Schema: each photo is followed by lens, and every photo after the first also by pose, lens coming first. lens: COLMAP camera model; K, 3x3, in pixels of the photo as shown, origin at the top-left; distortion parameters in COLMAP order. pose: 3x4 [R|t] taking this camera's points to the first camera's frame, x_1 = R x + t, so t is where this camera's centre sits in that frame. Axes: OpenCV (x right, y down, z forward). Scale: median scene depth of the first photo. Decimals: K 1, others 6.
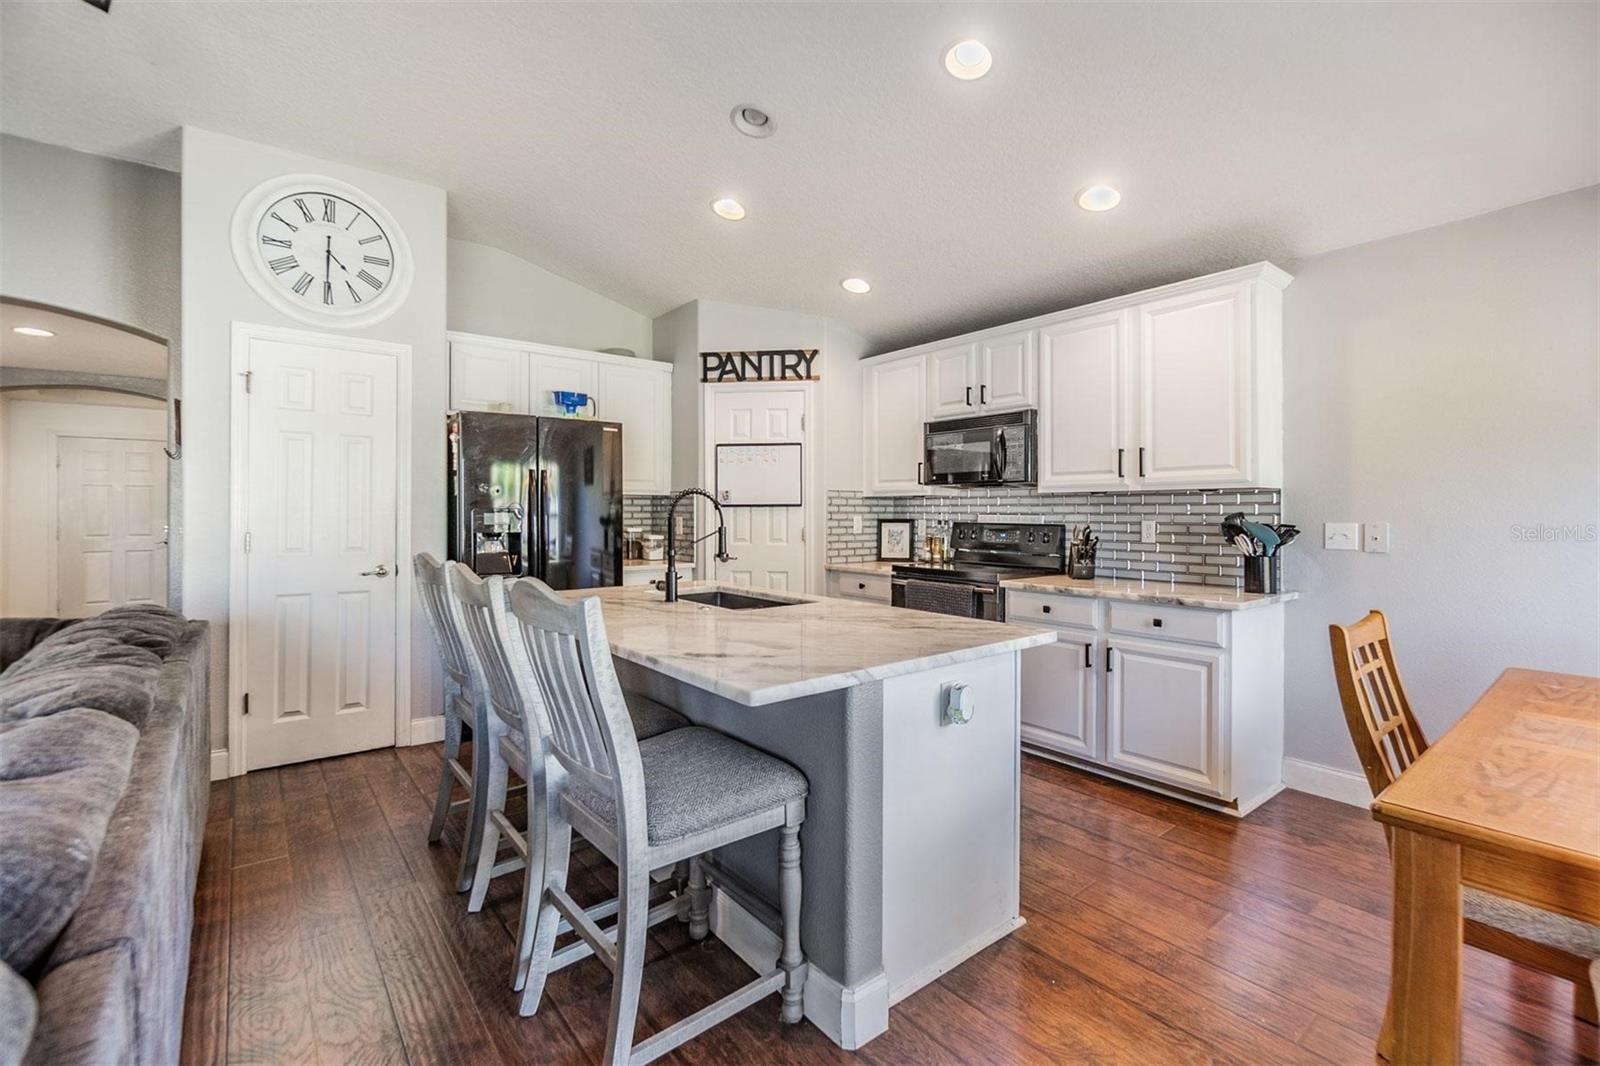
lens RADIAL K [[698.6, 0, 799.9], [0, 698.6, 515.6], [0, 0, 1]] dist [-0.004515, -0.000571]
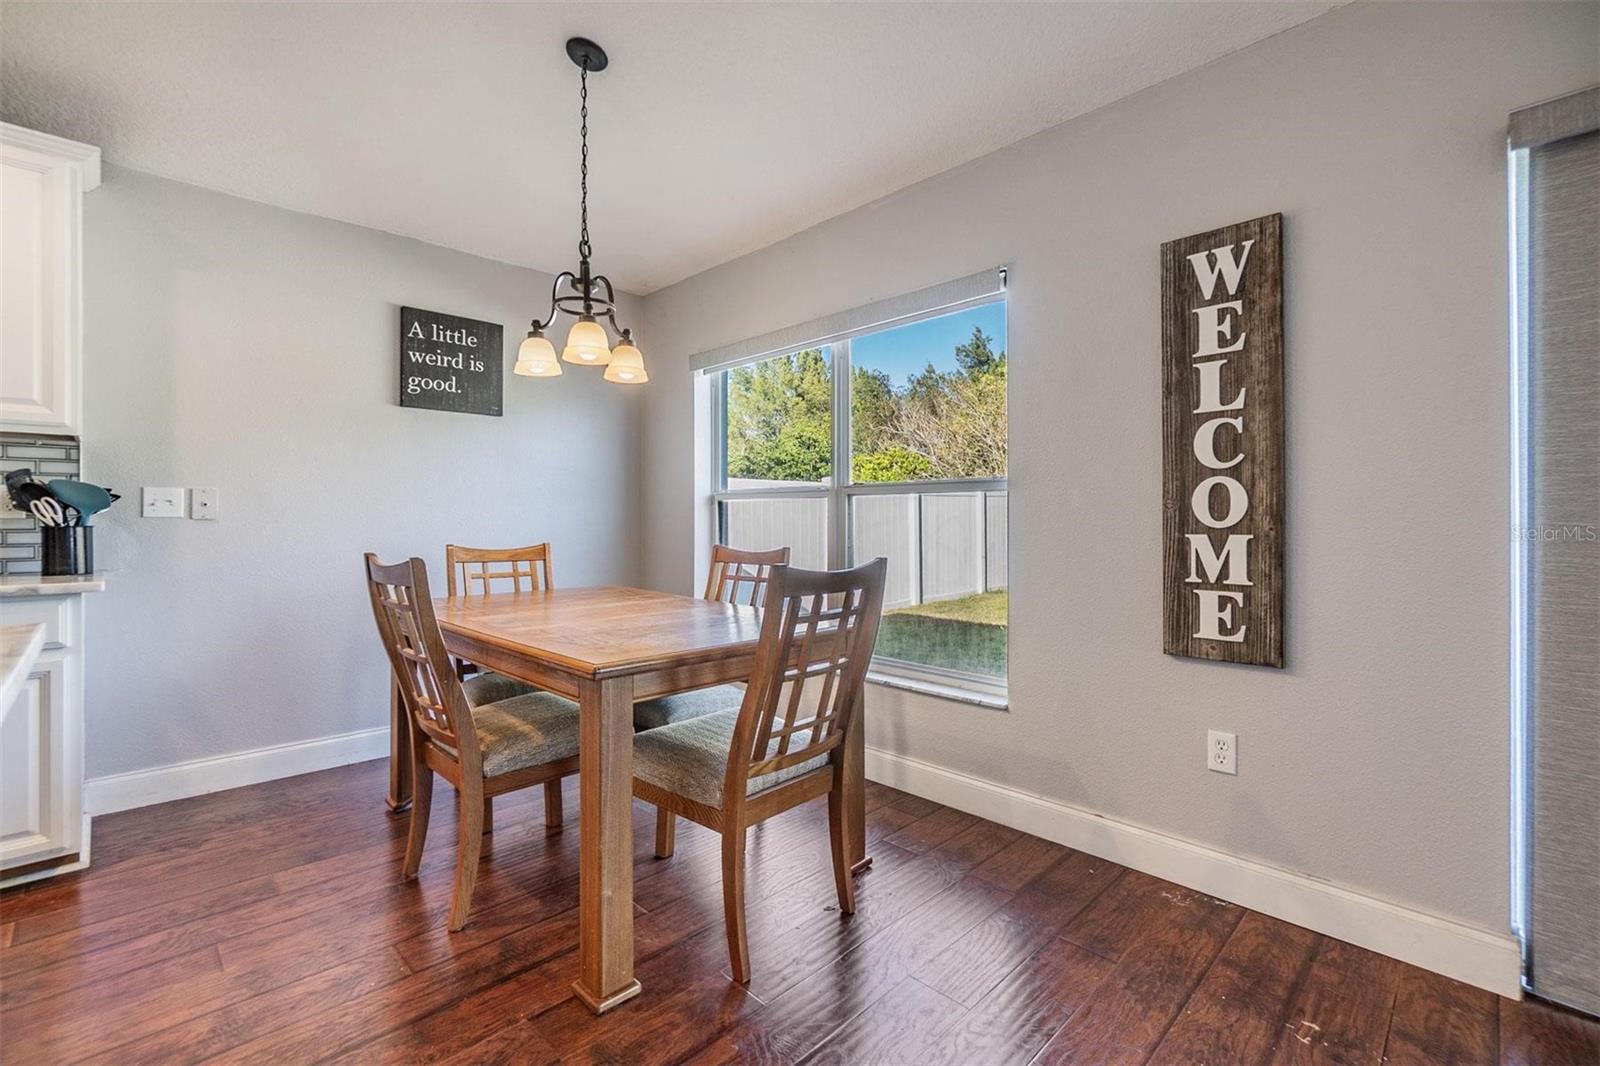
lens RADIAL K [[693.8, 0, 795.8], [0, 693.8, 520.6], [0, 0, 1]] dist [-0.007175, -0.000224]
pose [[-0.108968, 0.000237, 0.994045, -0.148273], [0.005951, 0.999982, 0.000414, 0.047191], [-0.994027, 0.005960, -0.108967, 0.243607]]
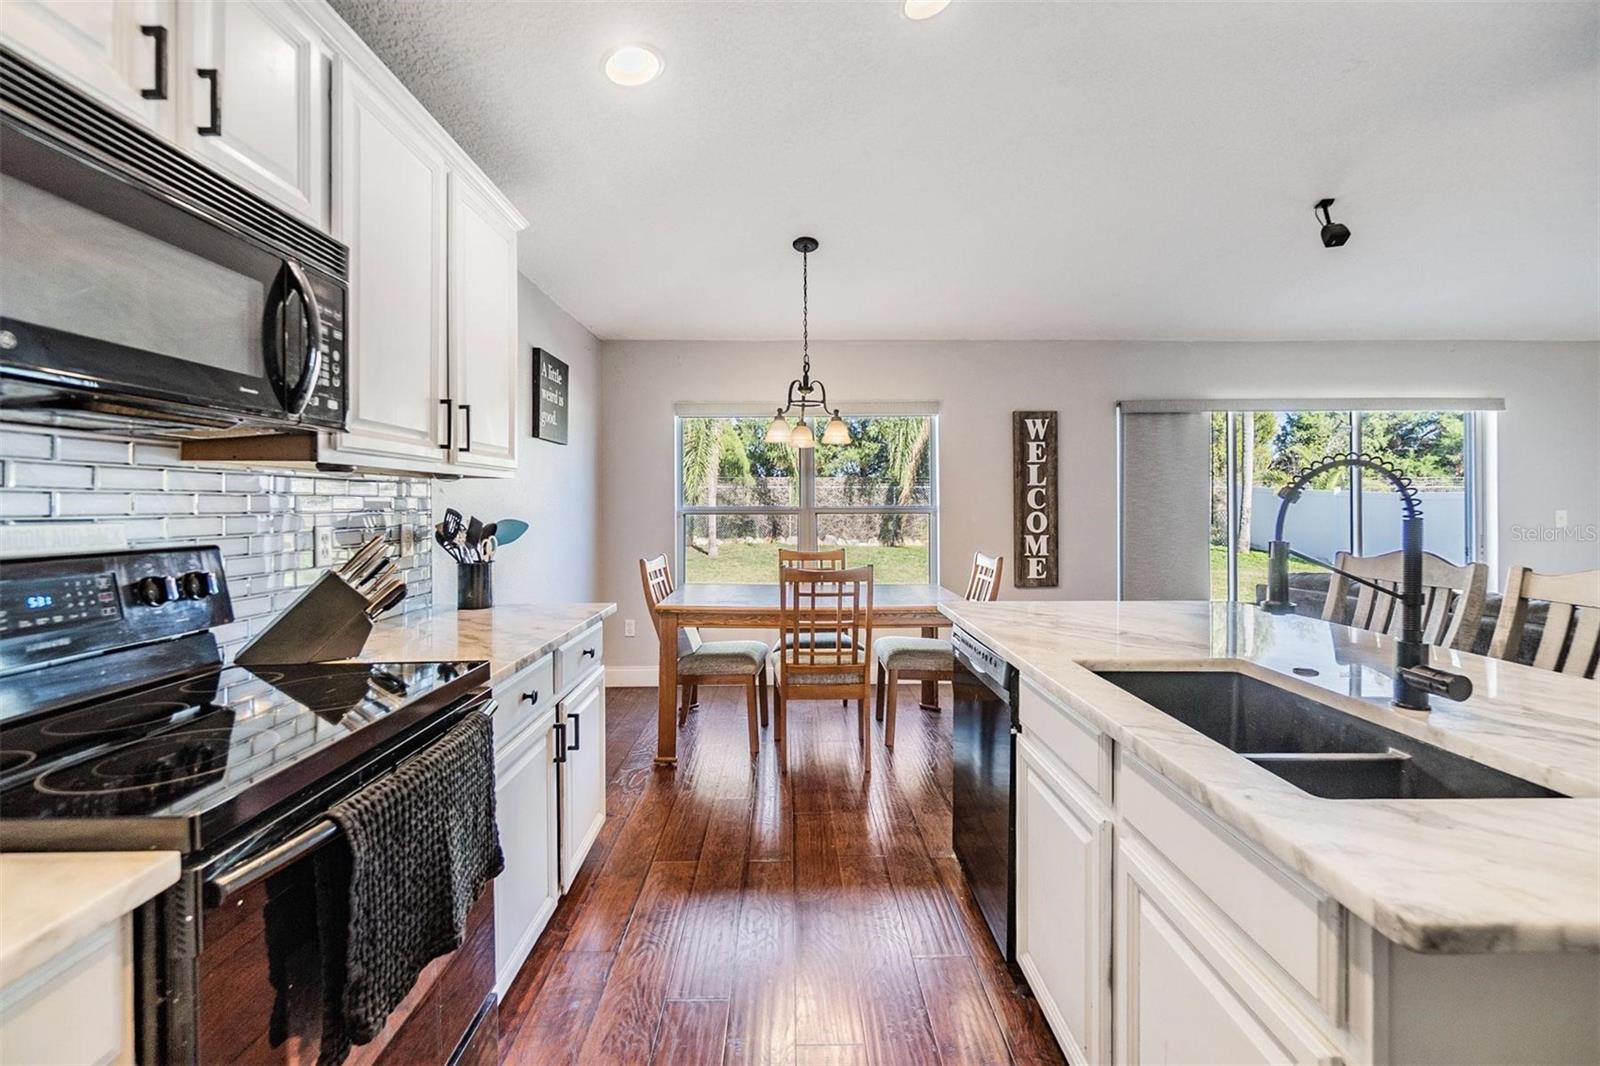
lens RADIAL K [[694.6, 0, 797.2], [0, 694.6, 501.0], [0, 0, 1]] dist [0.001668, 0.000078]
pose [[-0.784311, 0.002220, 0.620364, -0.116523], [0.005380, 0.999980, 0.003223, -0.011910], [-0.620345, 0.005866, -0.784307, 1.177265]]
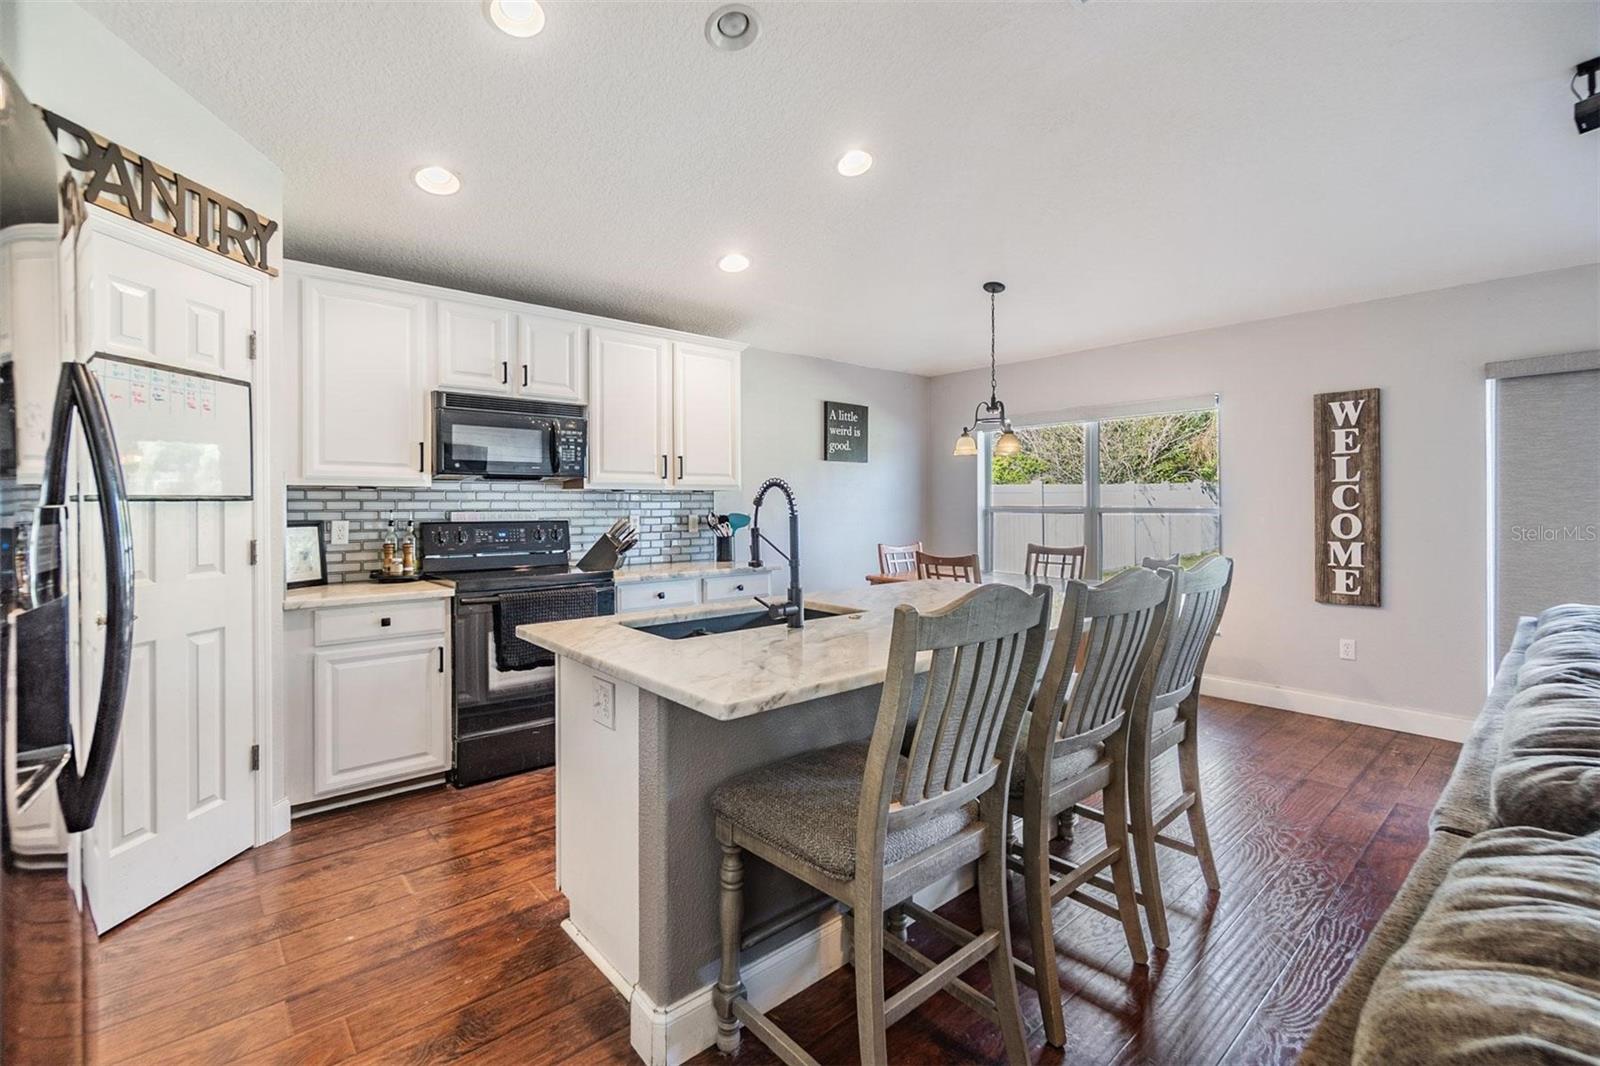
lens RADIAL K [[699.9, 0, 797.5], [0, 699.9, 506.0], [0, 0, 1]] dist [-0.003459, -0.000261]
pose [[-0.045627, -0.002979, 0.998954, -0.707585], [0.009897, 0.999945, 0.003434, -0.008829], [-0.998910, 0.010044, -0.045595, 0.769508]]
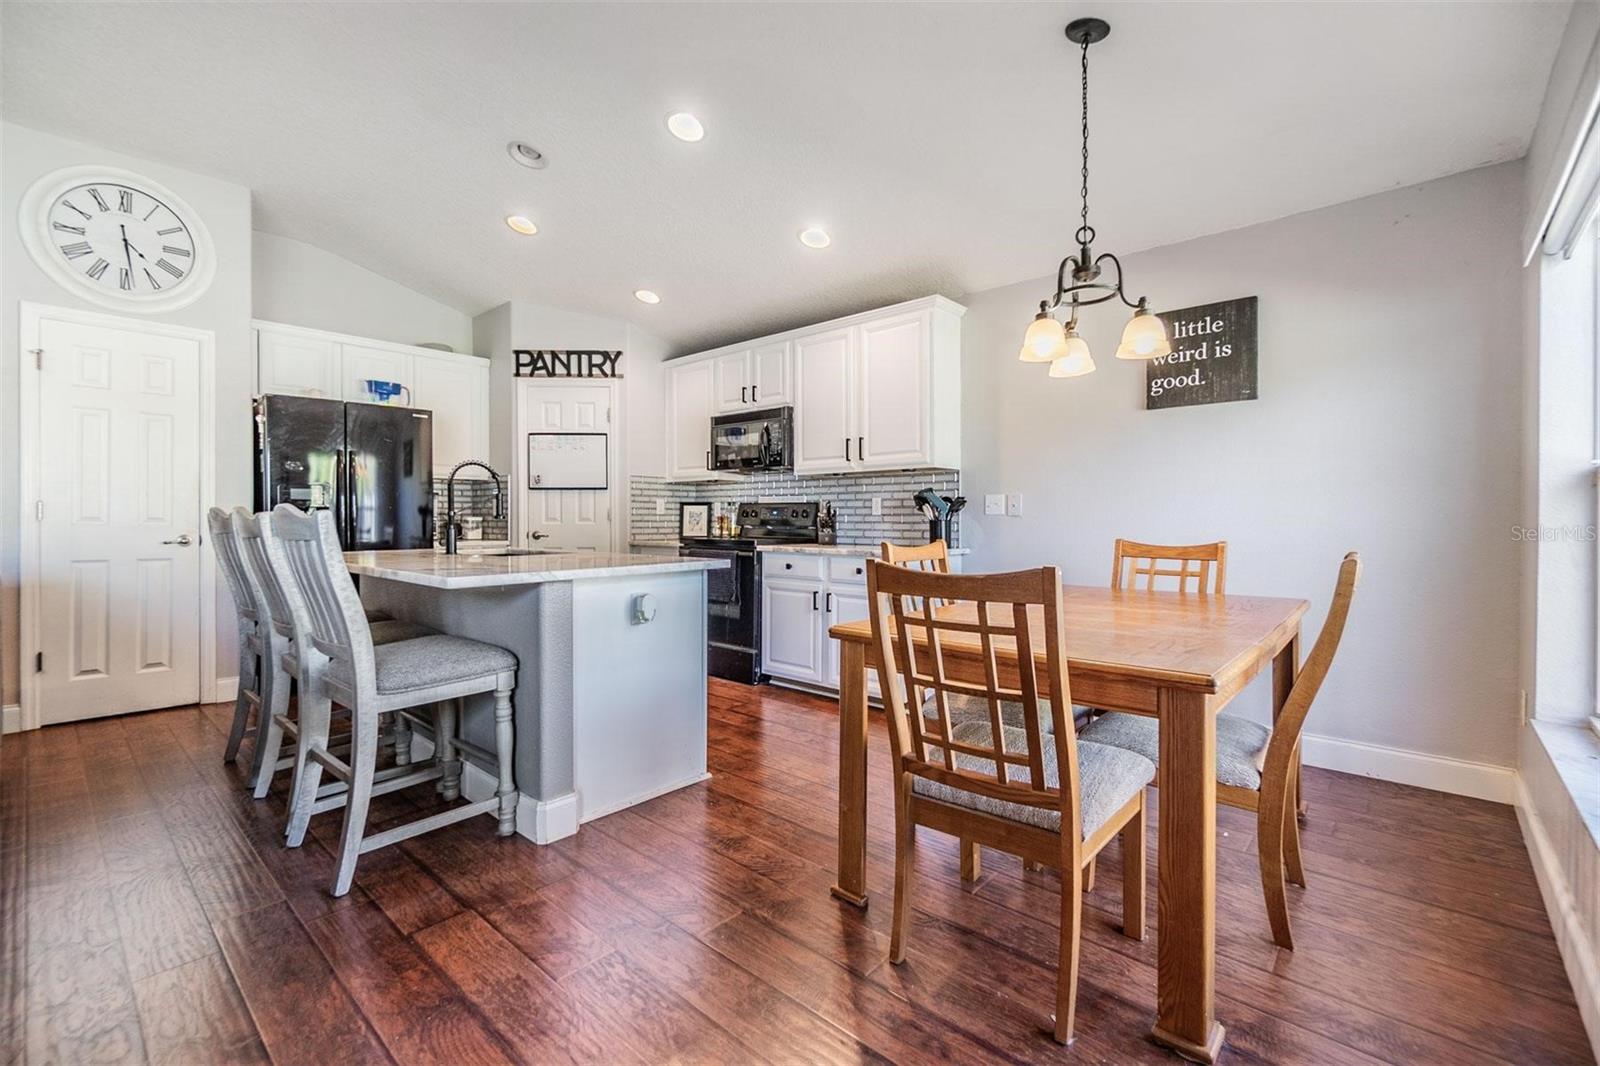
lens RADIAL K [[690.9, 0, 797.0], [0, 690.9, 527.2], [0, 0, 1]] dist [-0.008077, 0.000630]
pose [[0.985944, -0.002844, 0.167049, 0.150608], [0.001659, 0.999972, 0.007233, 0.051328], [-0.167065, -0.006855, 0.985922, -0.195740]]
